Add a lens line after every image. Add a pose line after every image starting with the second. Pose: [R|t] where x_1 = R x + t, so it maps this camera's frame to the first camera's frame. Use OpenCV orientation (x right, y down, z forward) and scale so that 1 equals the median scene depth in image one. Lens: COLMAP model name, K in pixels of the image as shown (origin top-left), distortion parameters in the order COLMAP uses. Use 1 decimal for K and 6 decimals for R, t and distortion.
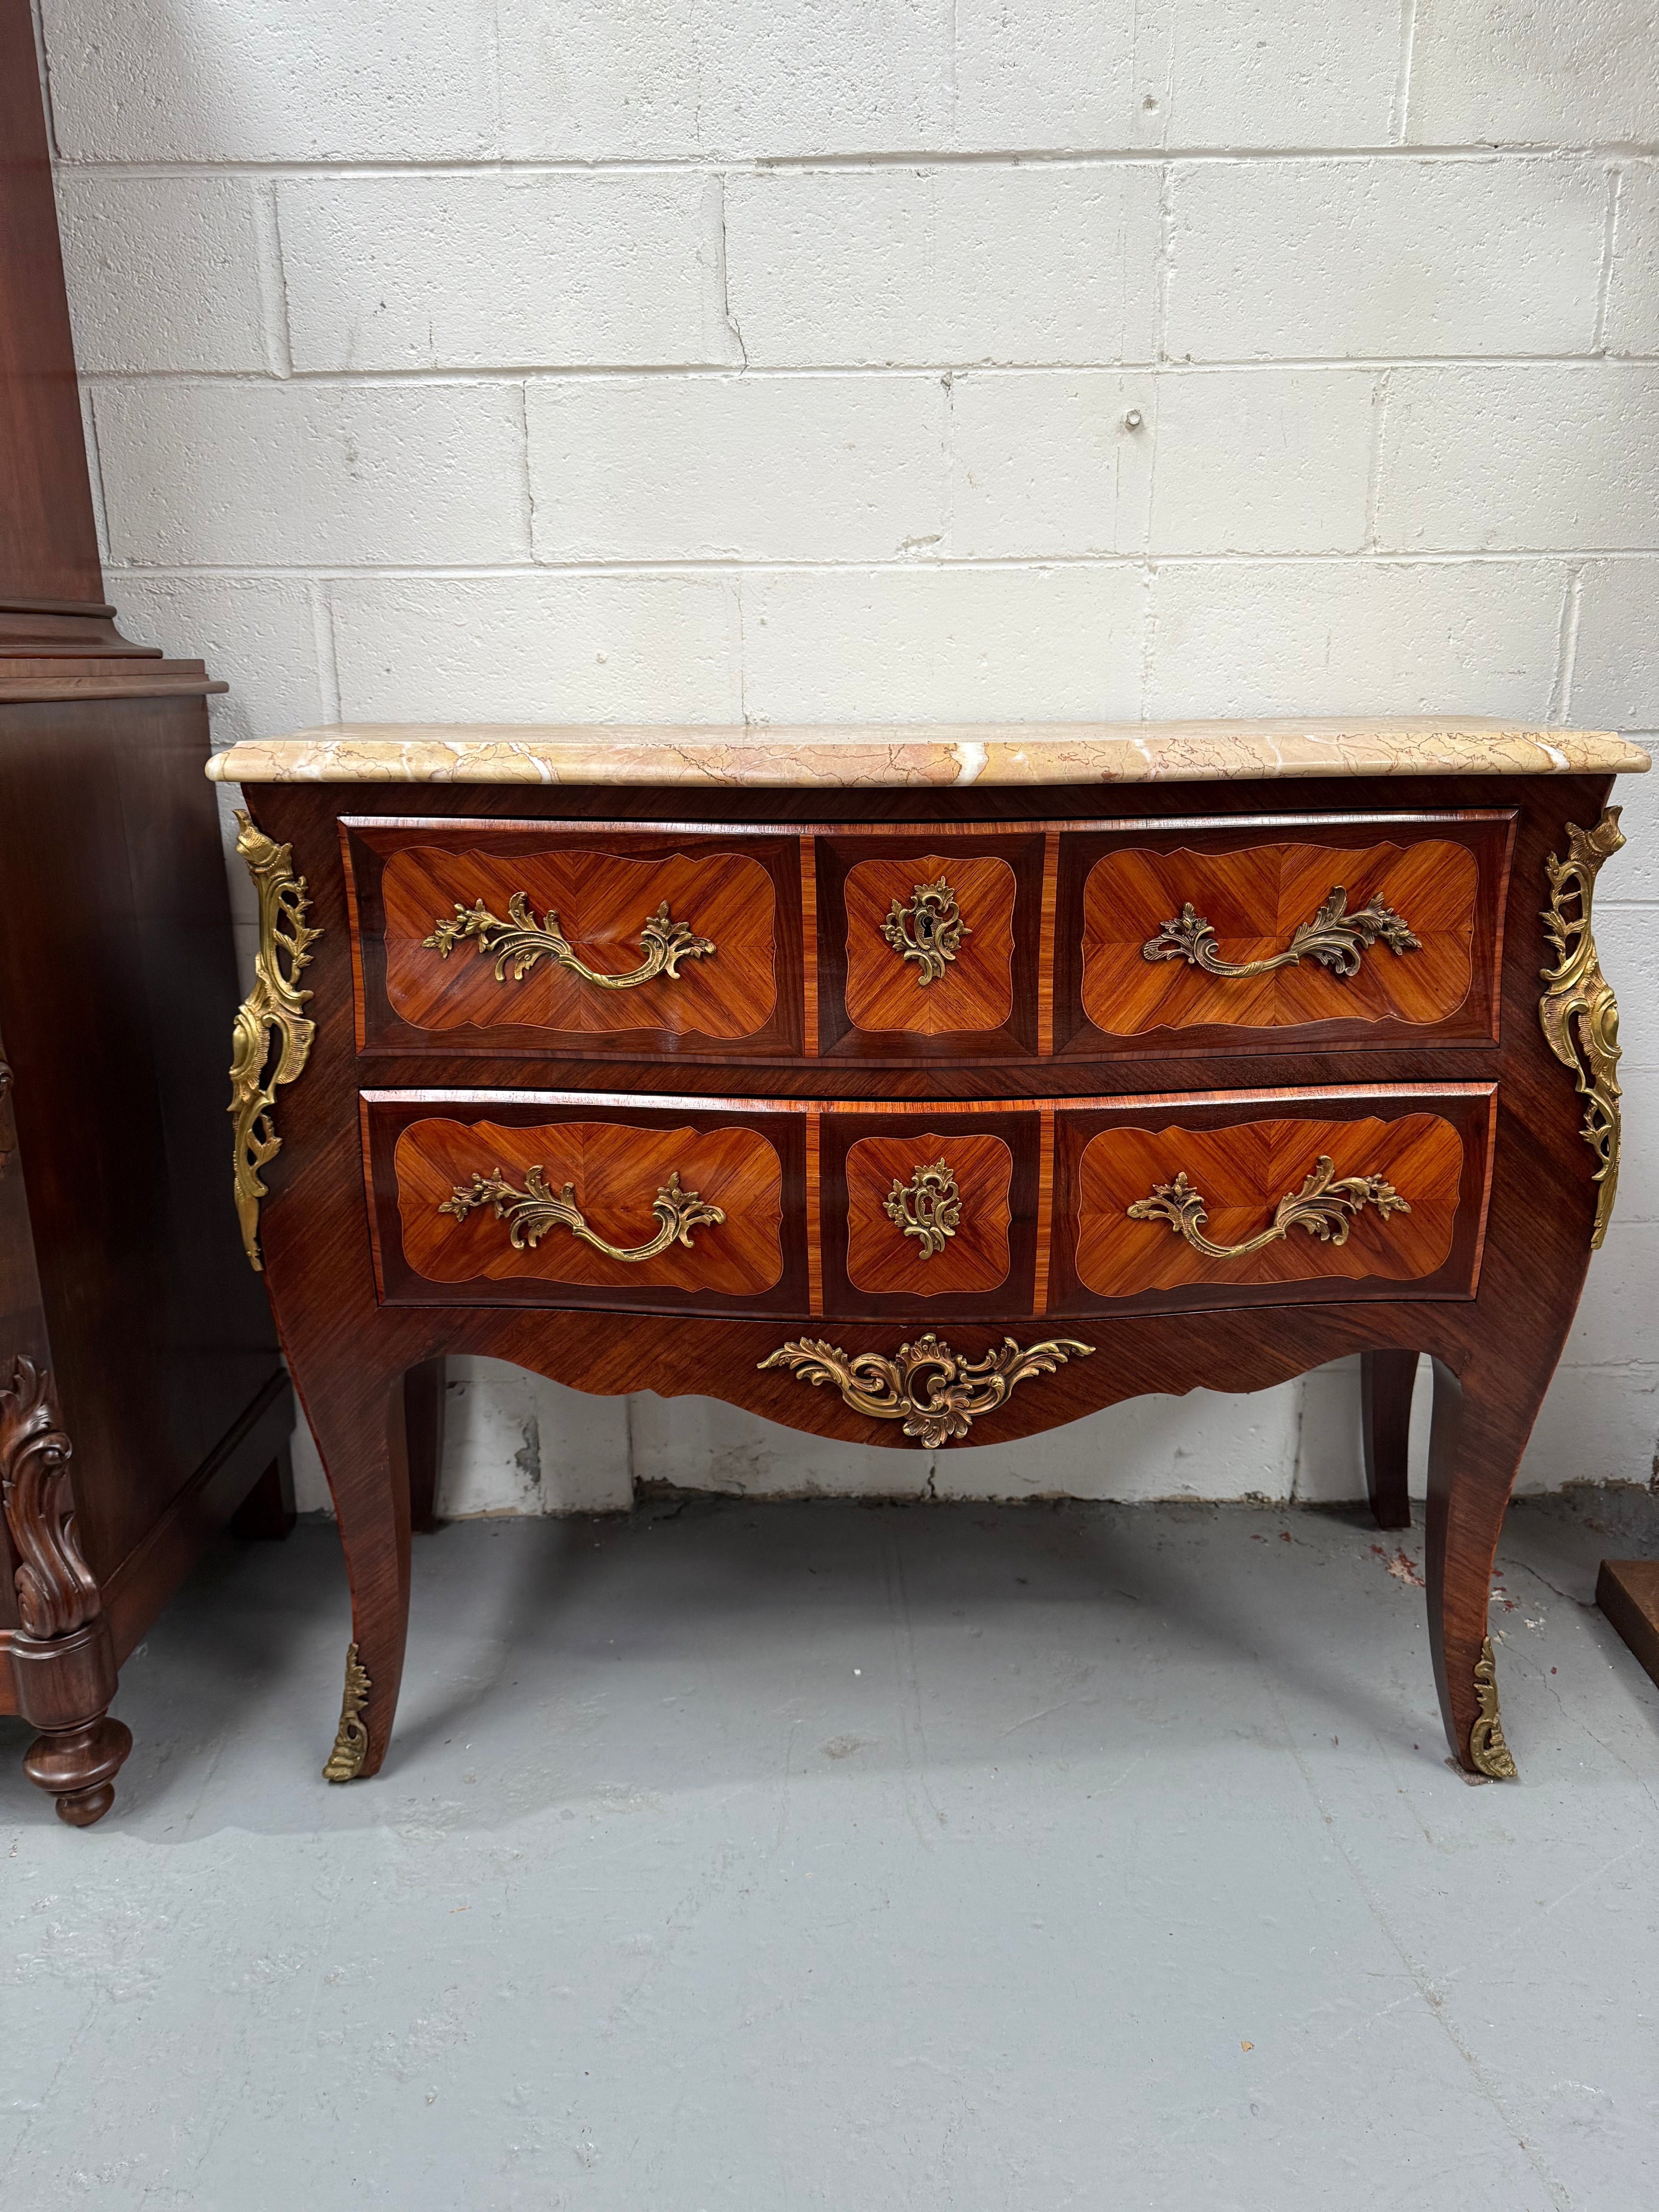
lens RADIAL K [[1568.3, 0, 825.9], [0, 1568.3, 1110.2], [0, 0, 1]] dist [0.042222, -0.057176]
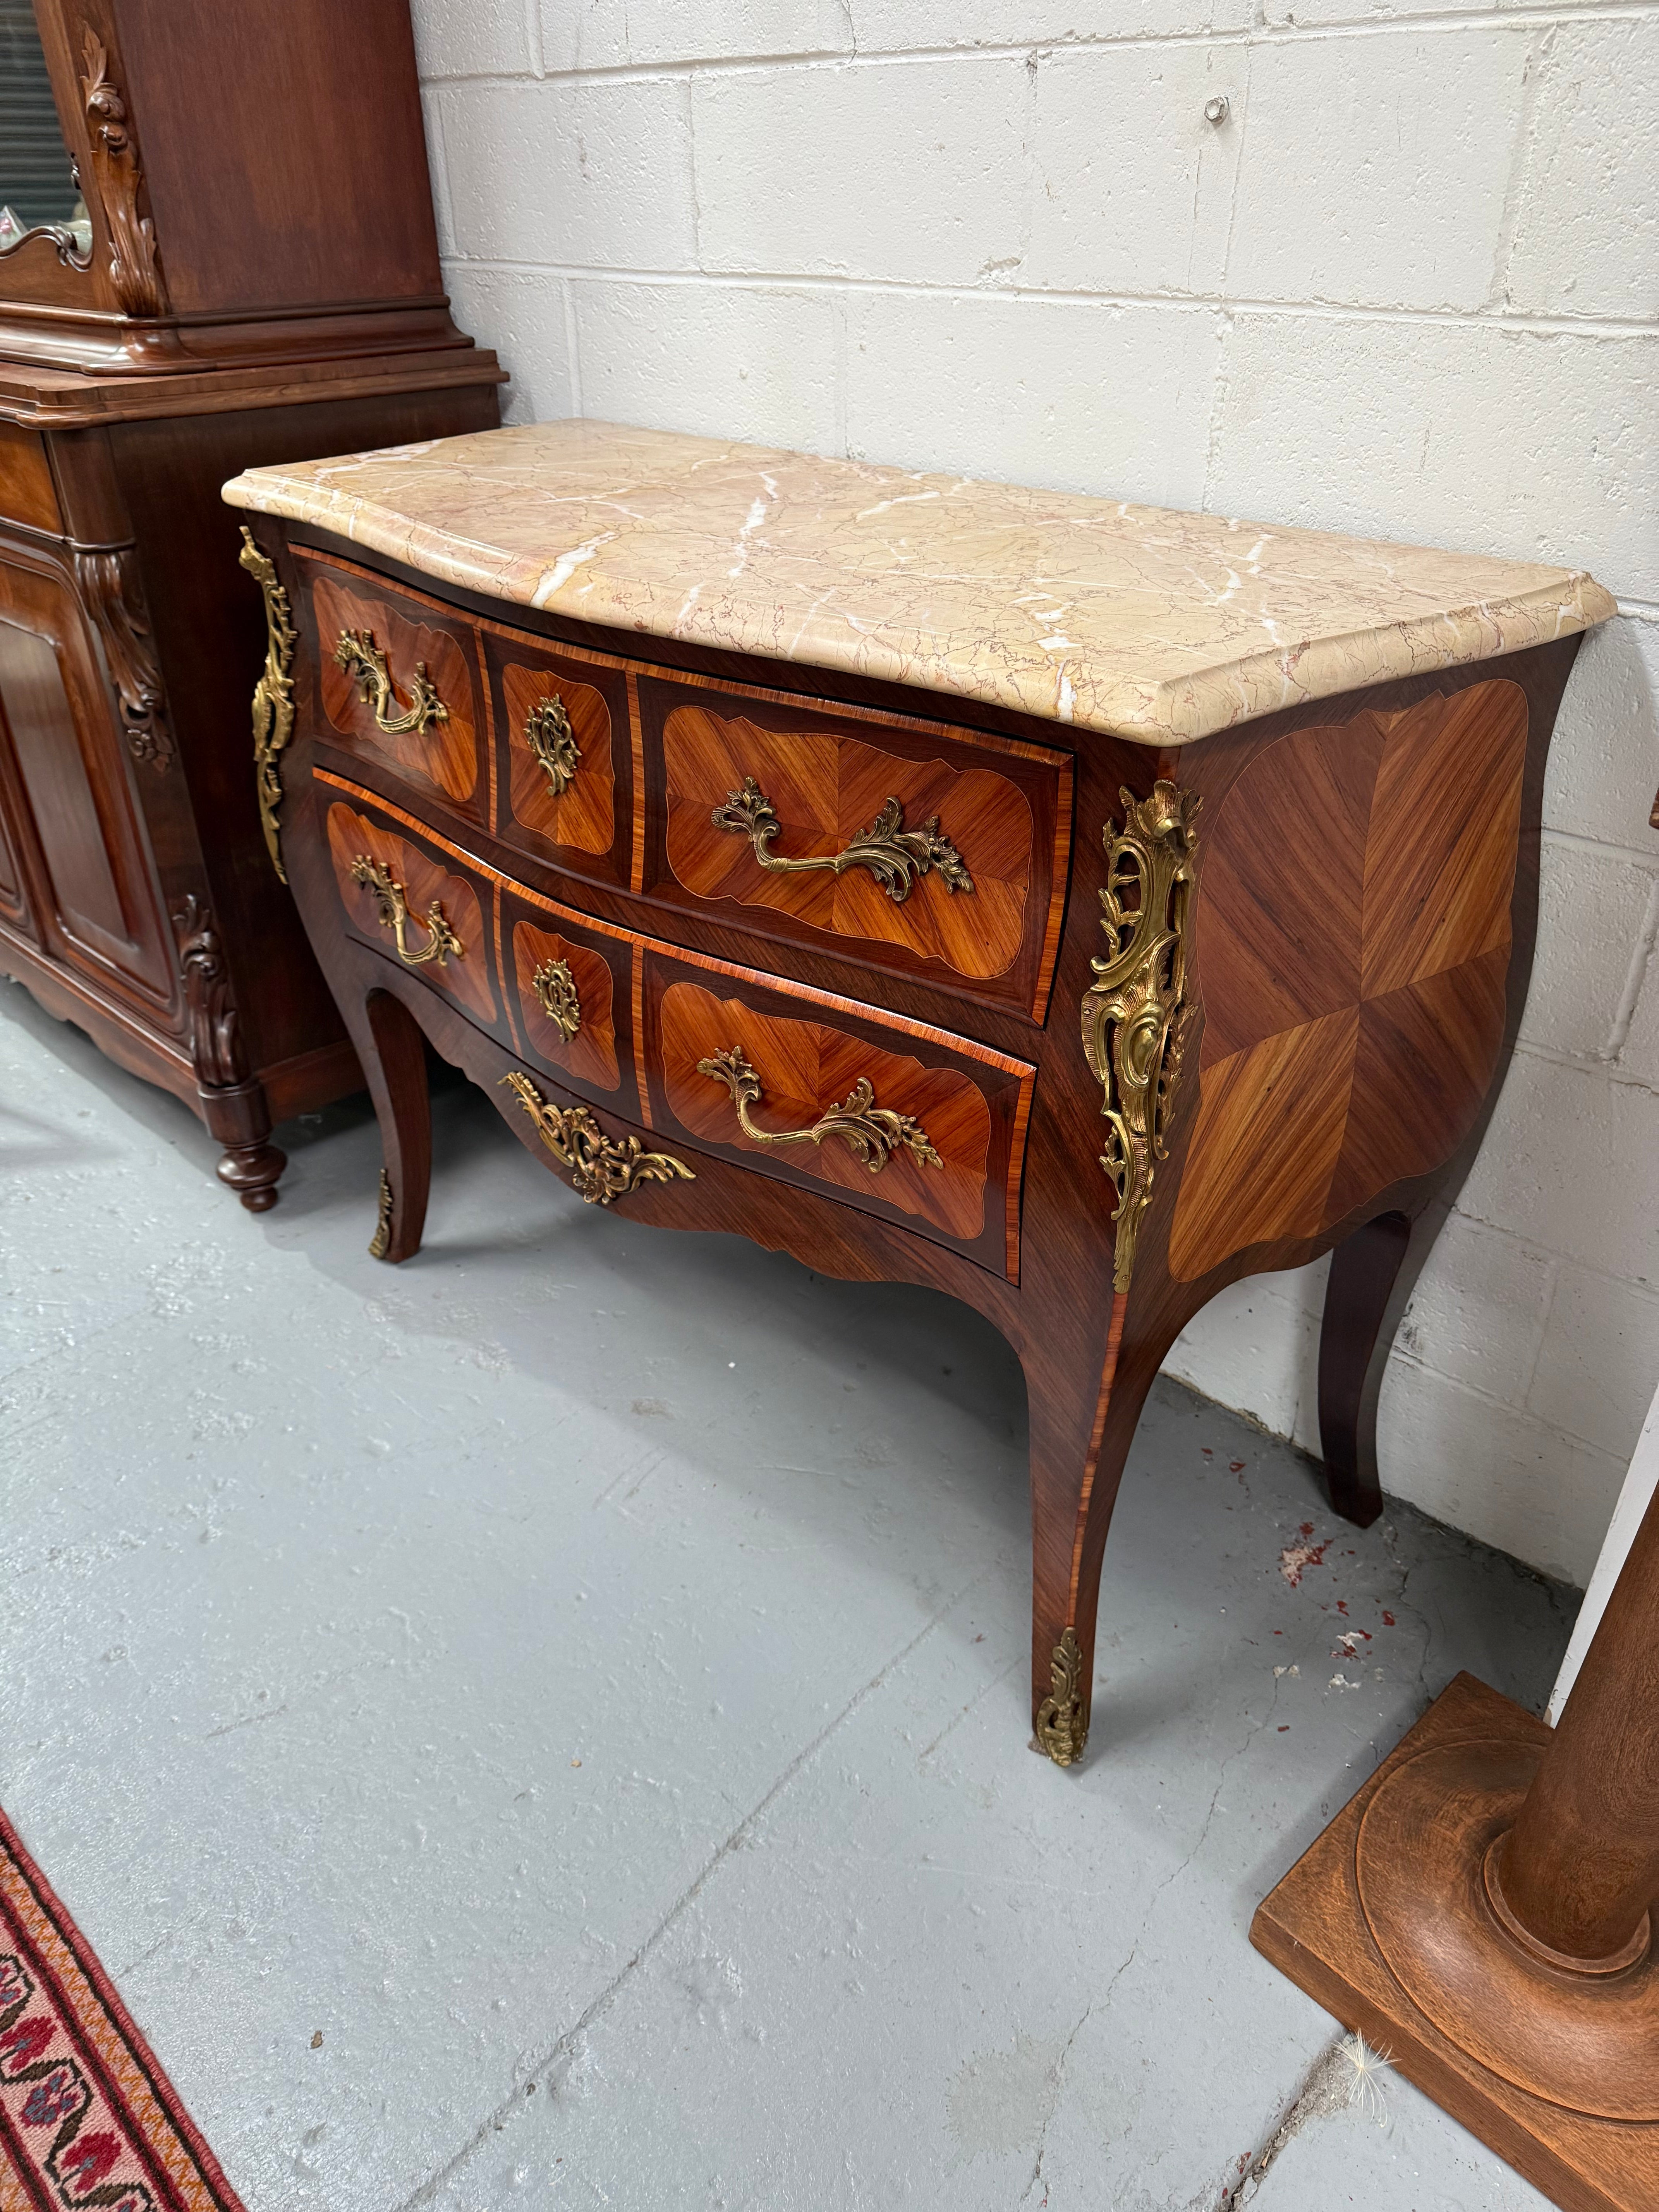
lens RADIAL K [[1569.2, 0, 835.0], [0, 1569.2, 1103.8], [0, 0, 1]] dist [0.033374, -0.037718]
pose [[0.727722, 0.355538, -0.586526, 0.830182], [-0.188882, 0.925974, 0.326950, -0.249711], [0.659351, -0.127145, 0.741006, 0.295404]]
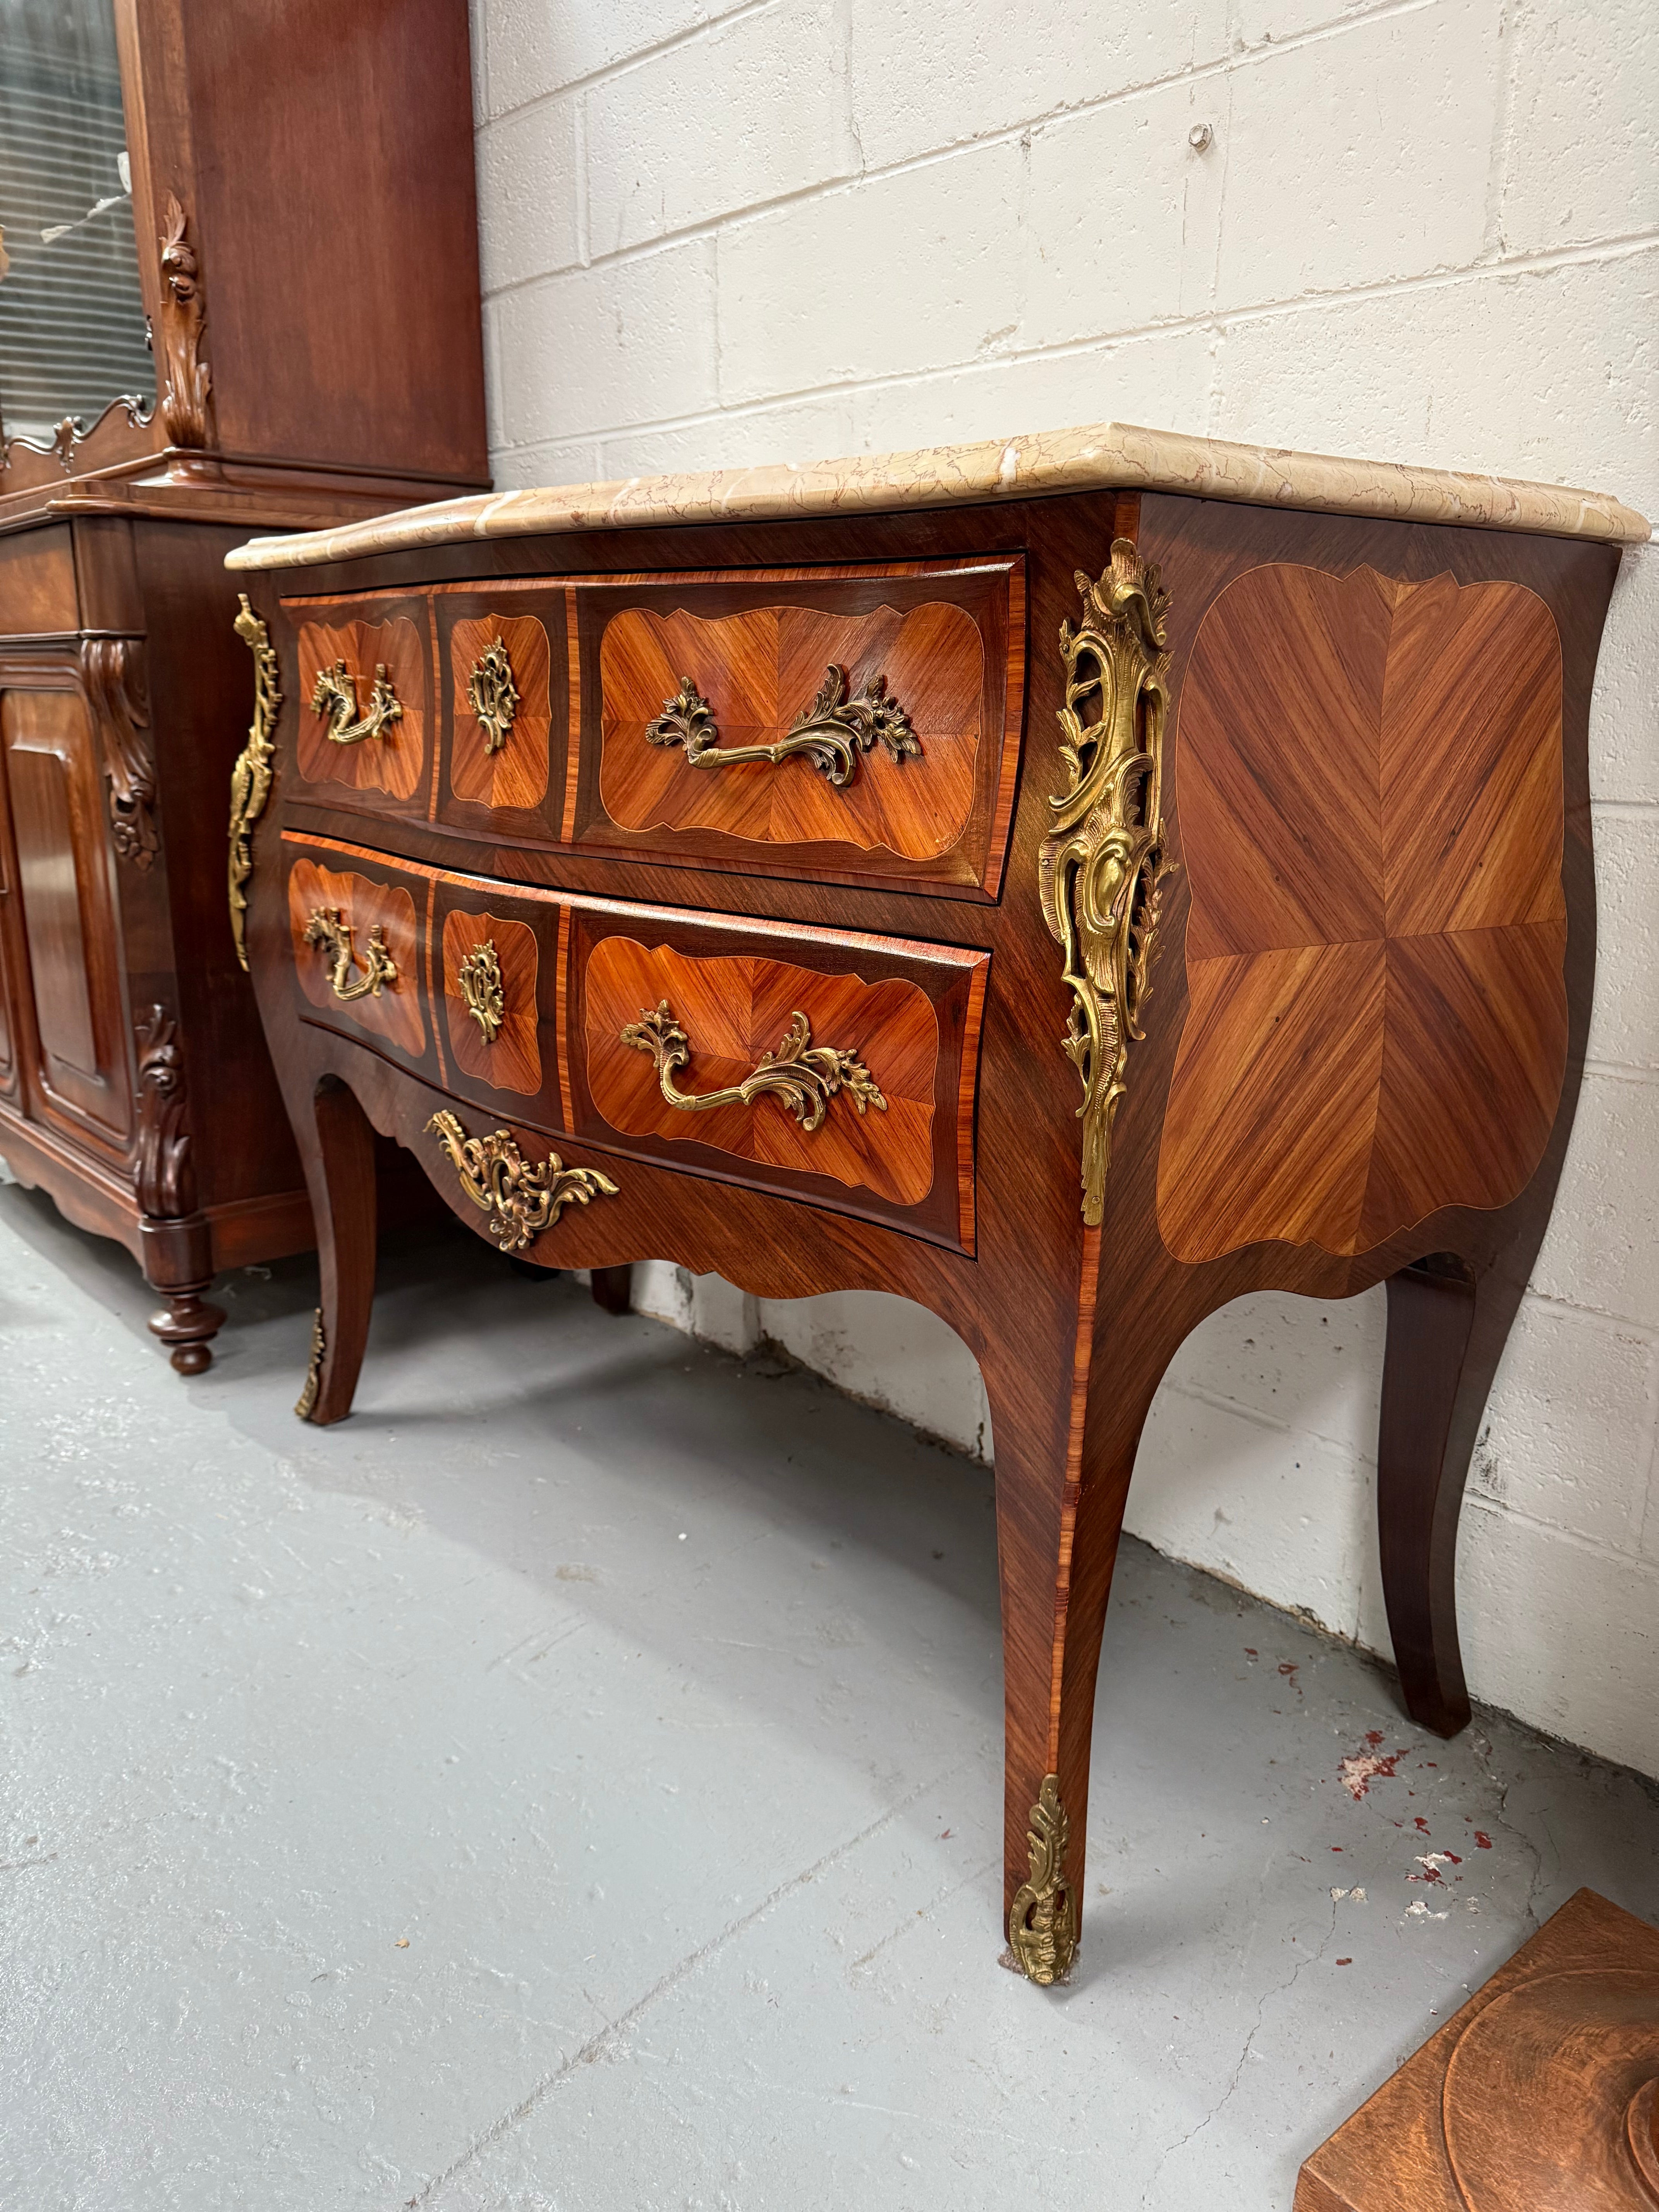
lens RADIAL K [[1571.1, 0, 831.6], [0, 1571.1, 1103.4], [0, 0, 1]] dist [0.022436, -0.025906]
pose [[0.682114, 0.204800, -0.701981, 0.869295], [-0.216117, 0.973557, 0.074031, 0.011273], [0.698580, 0.101212, 0.708337, 0.445828]]
